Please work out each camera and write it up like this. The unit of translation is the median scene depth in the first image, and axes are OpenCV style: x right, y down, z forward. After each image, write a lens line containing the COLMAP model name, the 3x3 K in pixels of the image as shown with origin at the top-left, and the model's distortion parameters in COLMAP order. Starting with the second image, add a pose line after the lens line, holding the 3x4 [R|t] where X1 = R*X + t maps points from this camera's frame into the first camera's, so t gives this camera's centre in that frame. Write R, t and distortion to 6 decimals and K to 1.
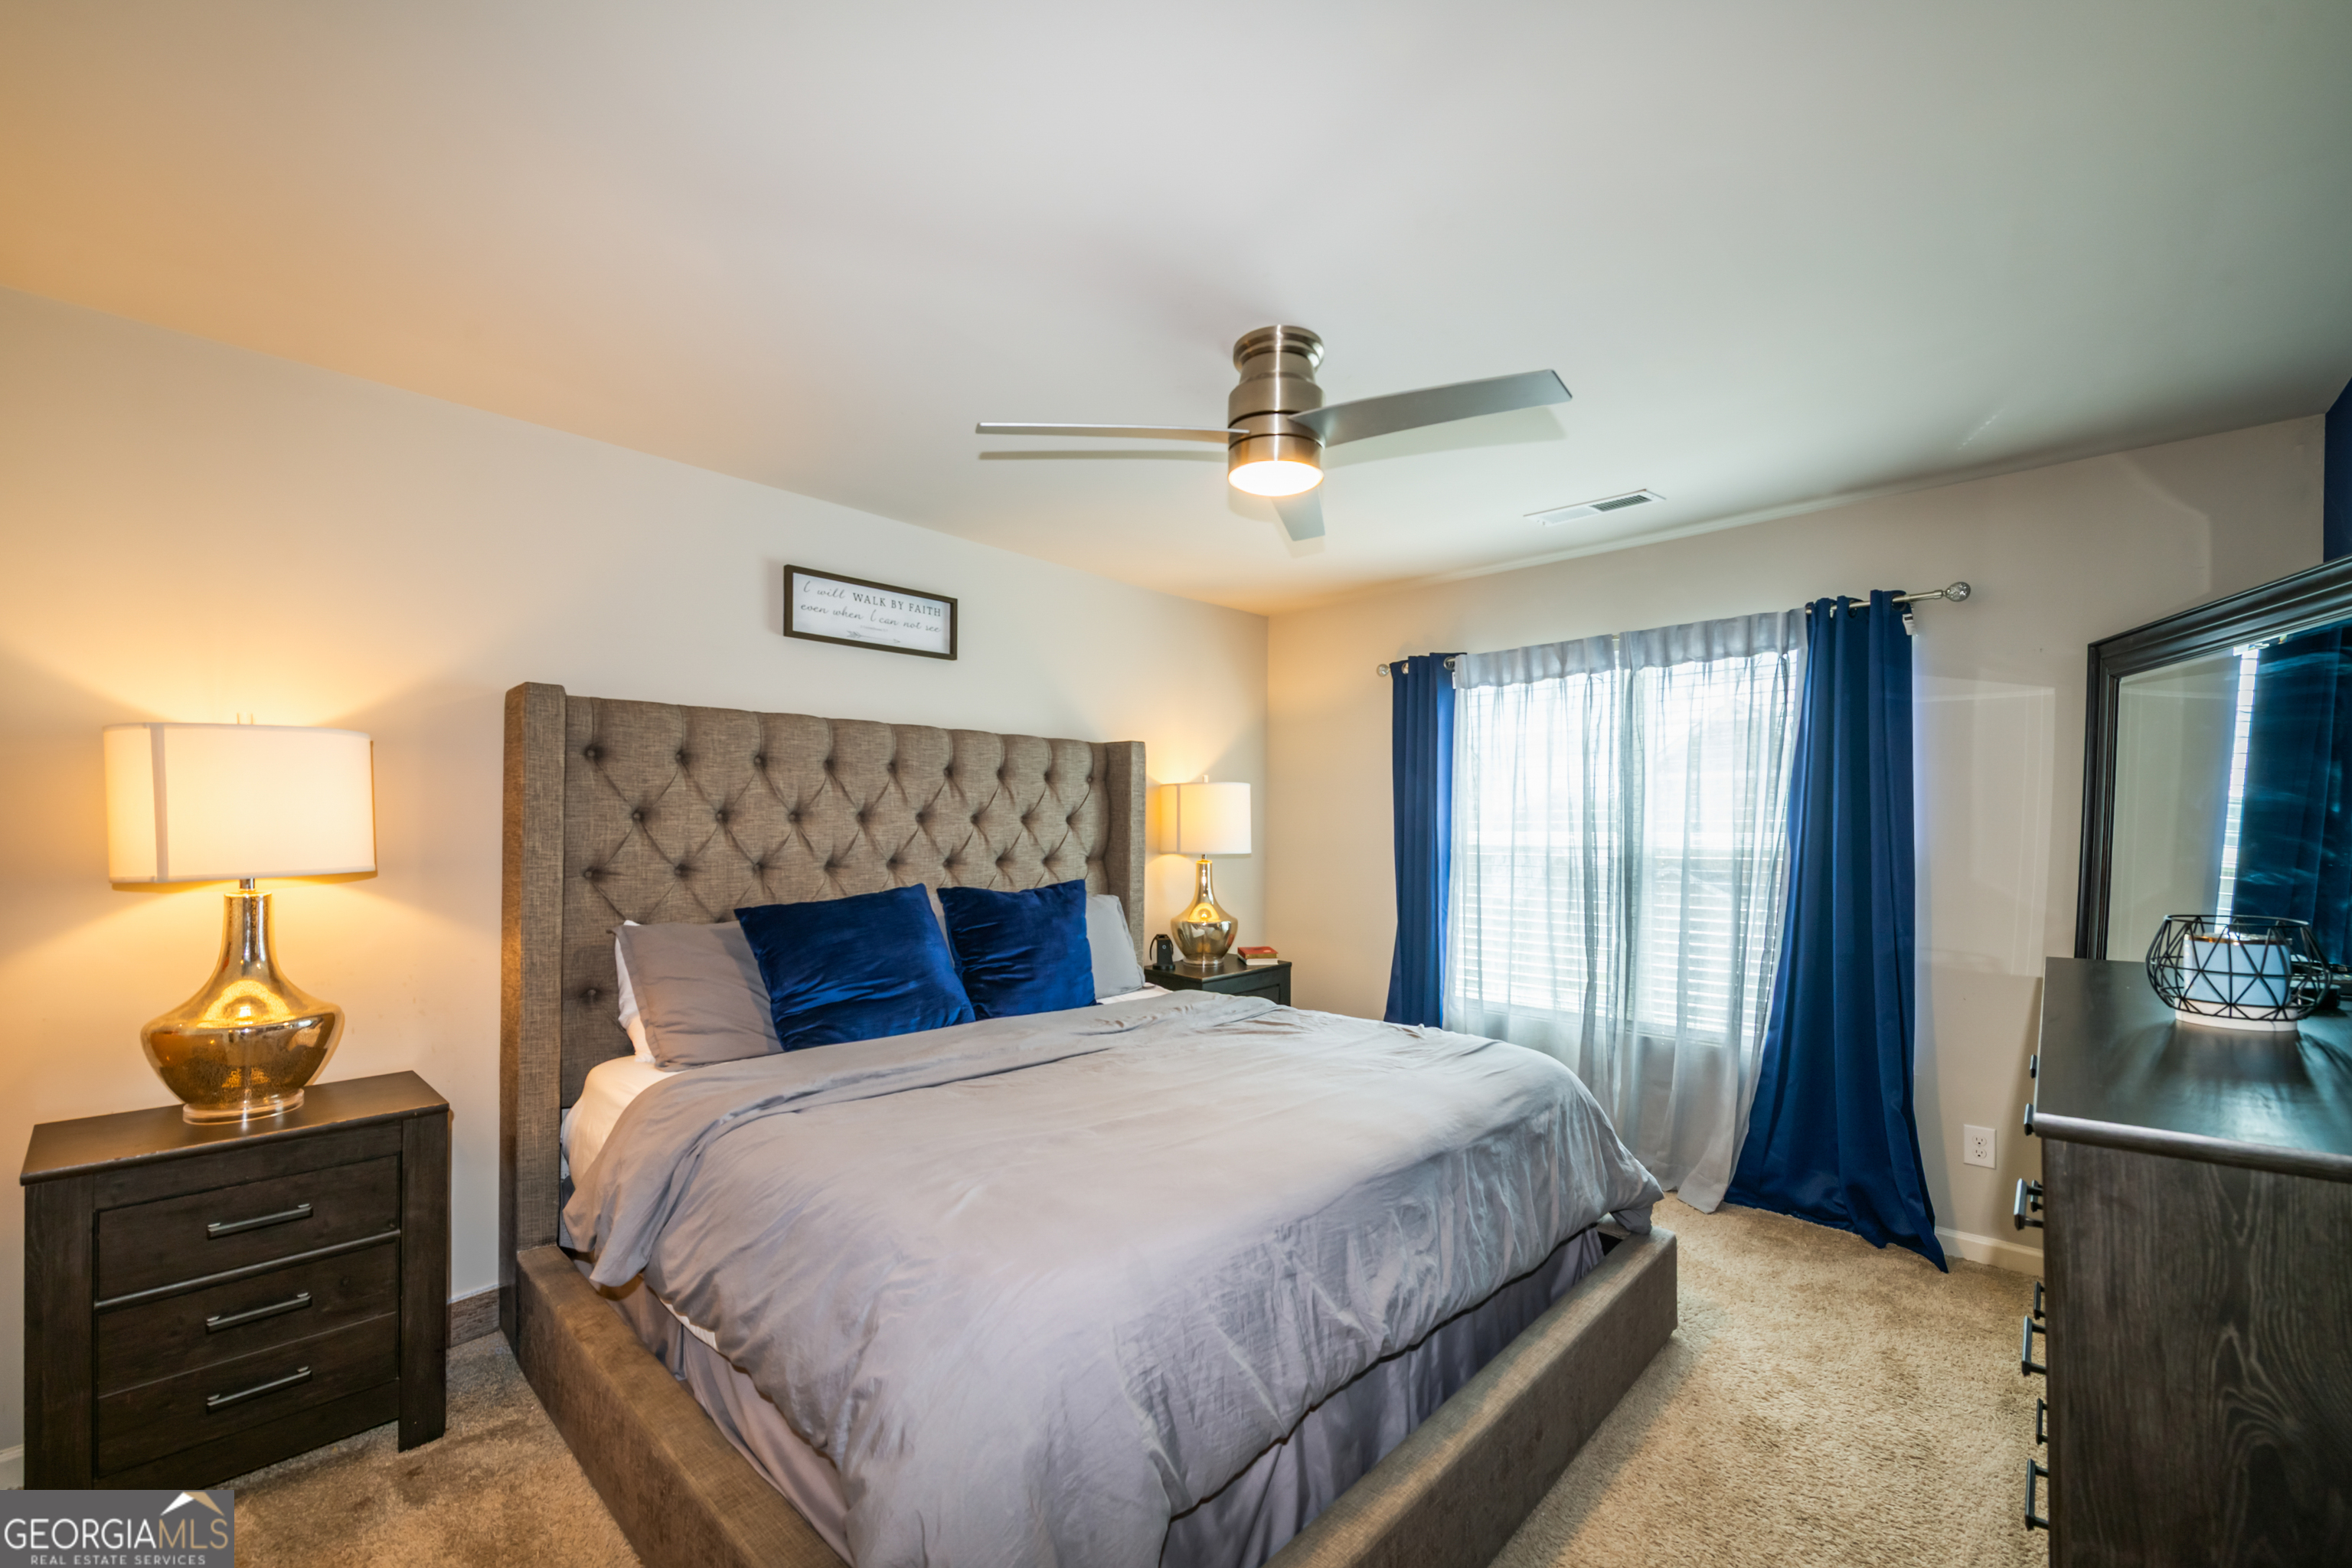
lens RADIAL K [[931.5, 0, 1205.9], [0, 931.5, 825.4], [0, 0, 1]] dist [-0.001353, -0.000098]
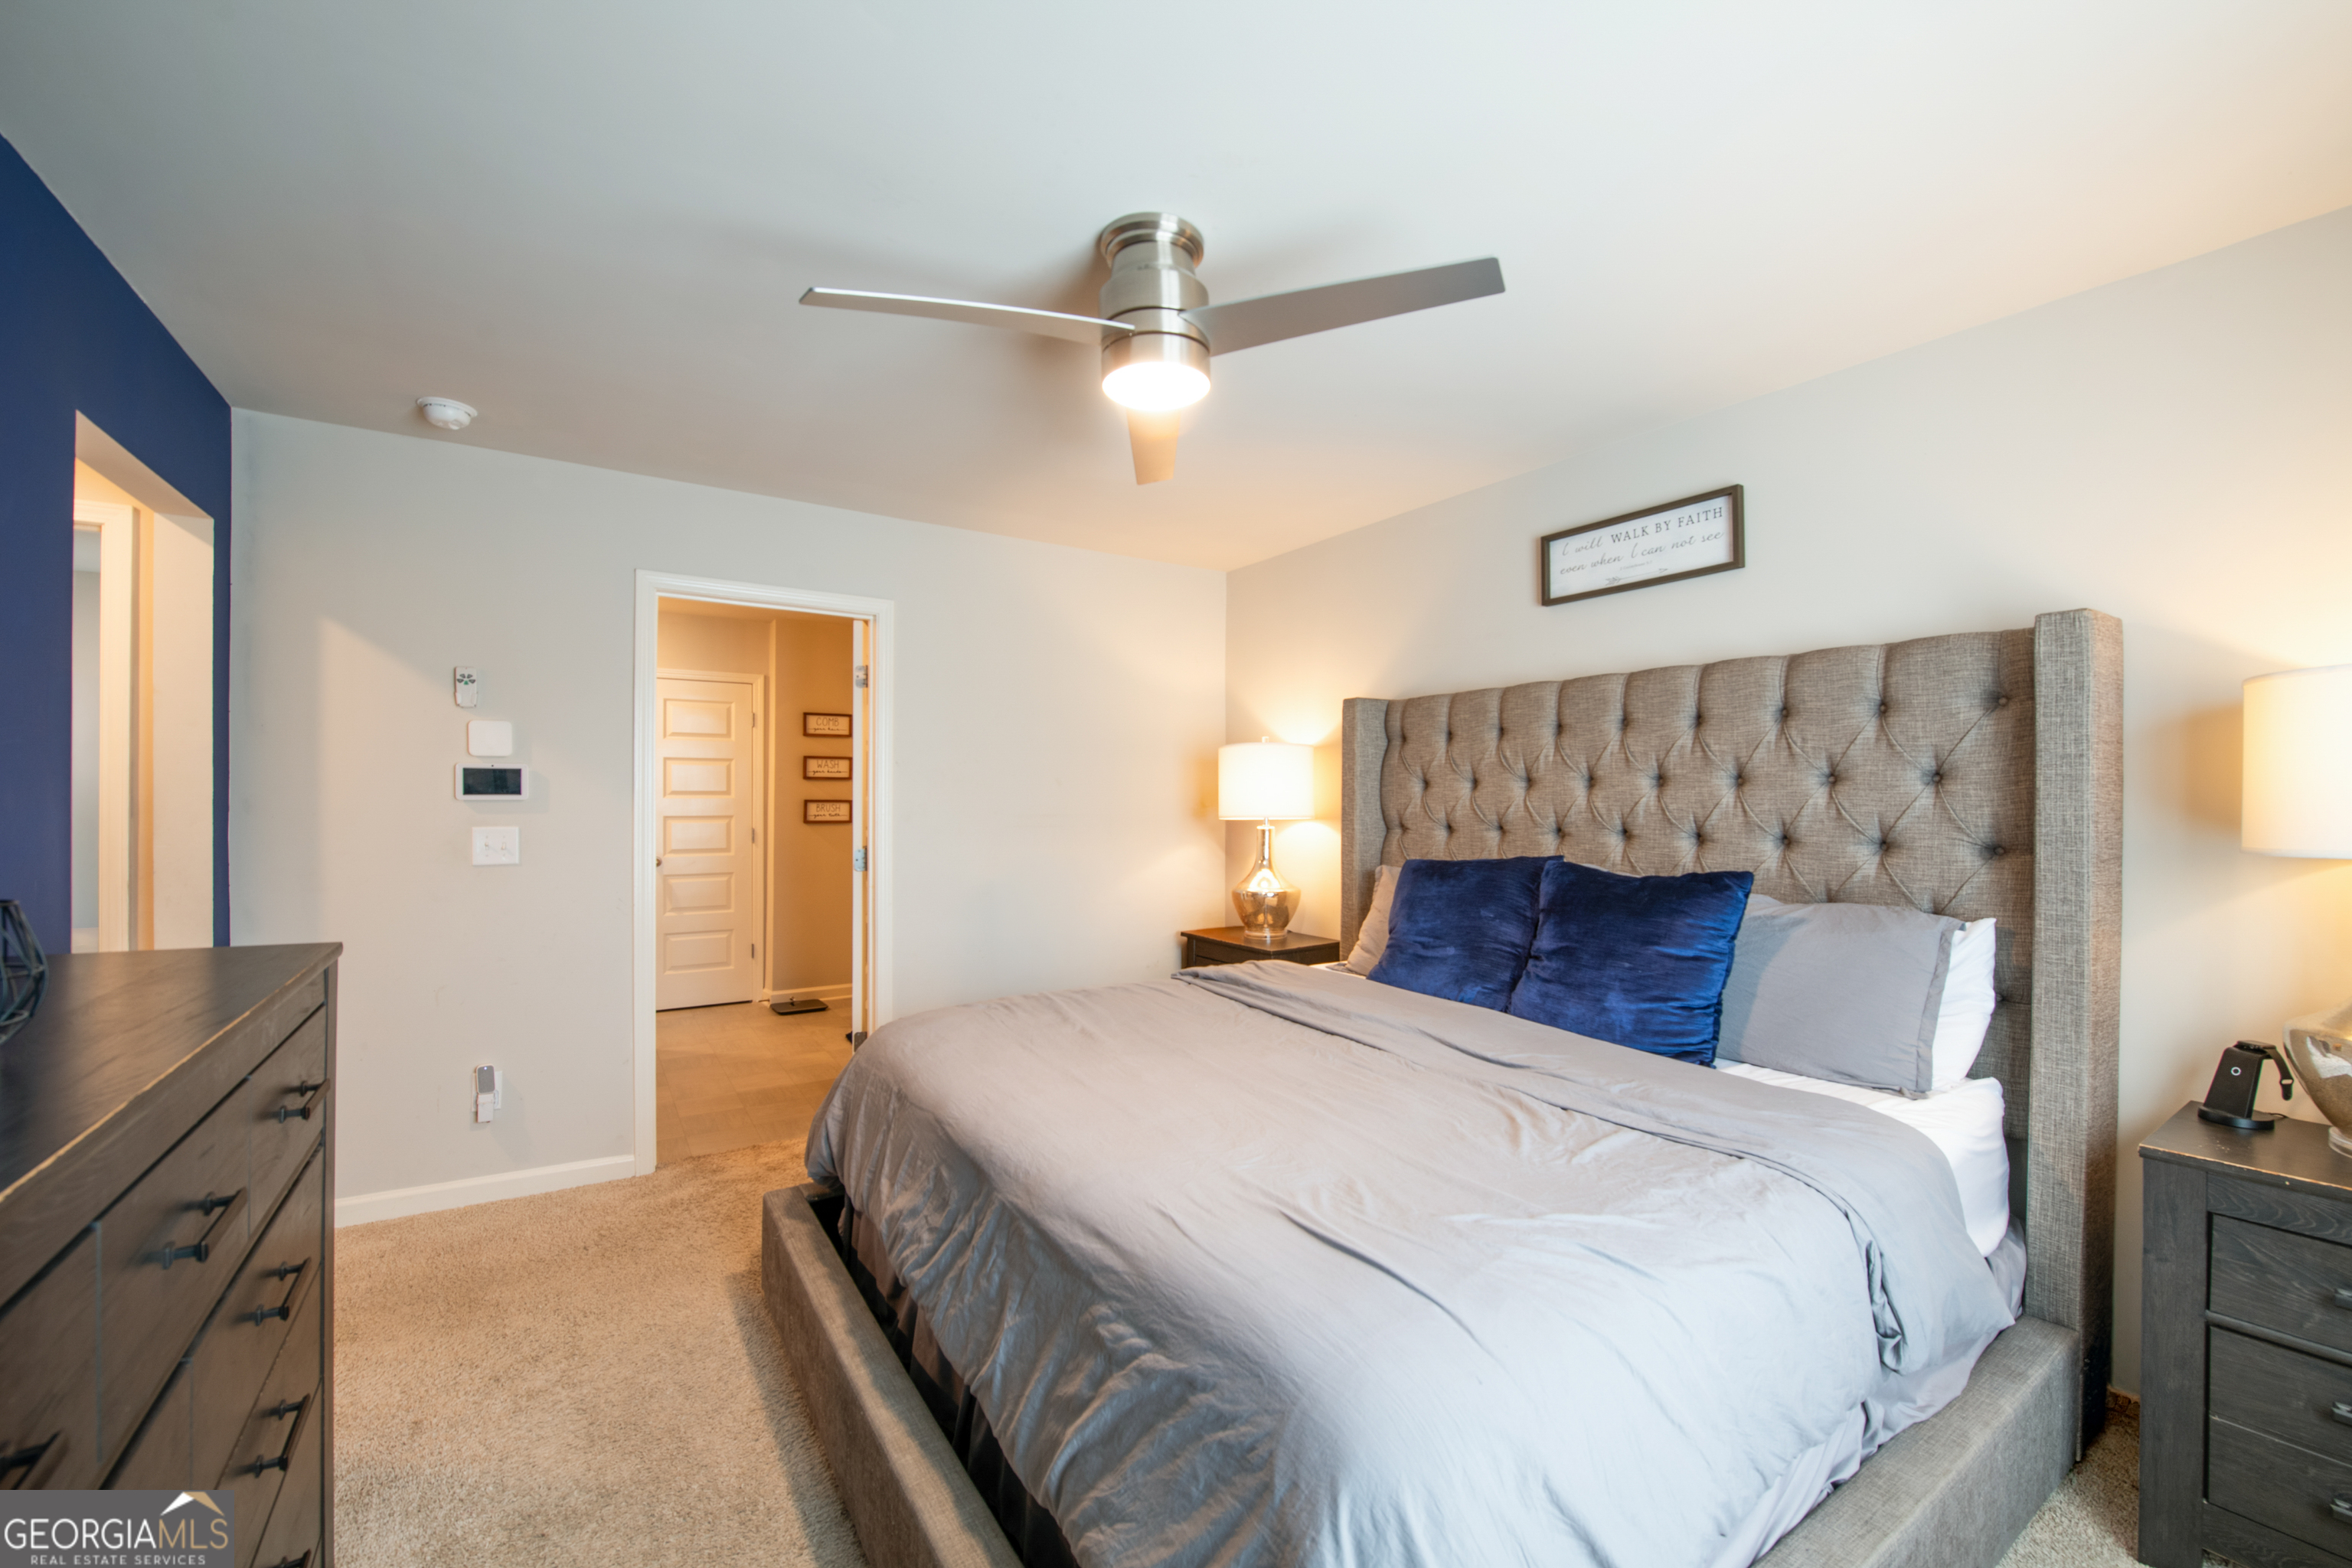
lens RADIAL K [[937.2, 0, 1183.3], [0, 937.2, 789.5], [0, 0, 1]] dist [-0.002289, -0.000240]
pose [[-0.216387, -0.009059, -0.976266, 0.597306], [-0.000868, 0.999958, -0.009087, 0.007715], [0.976307, -0.001119, -0.216386, 0.780541]]
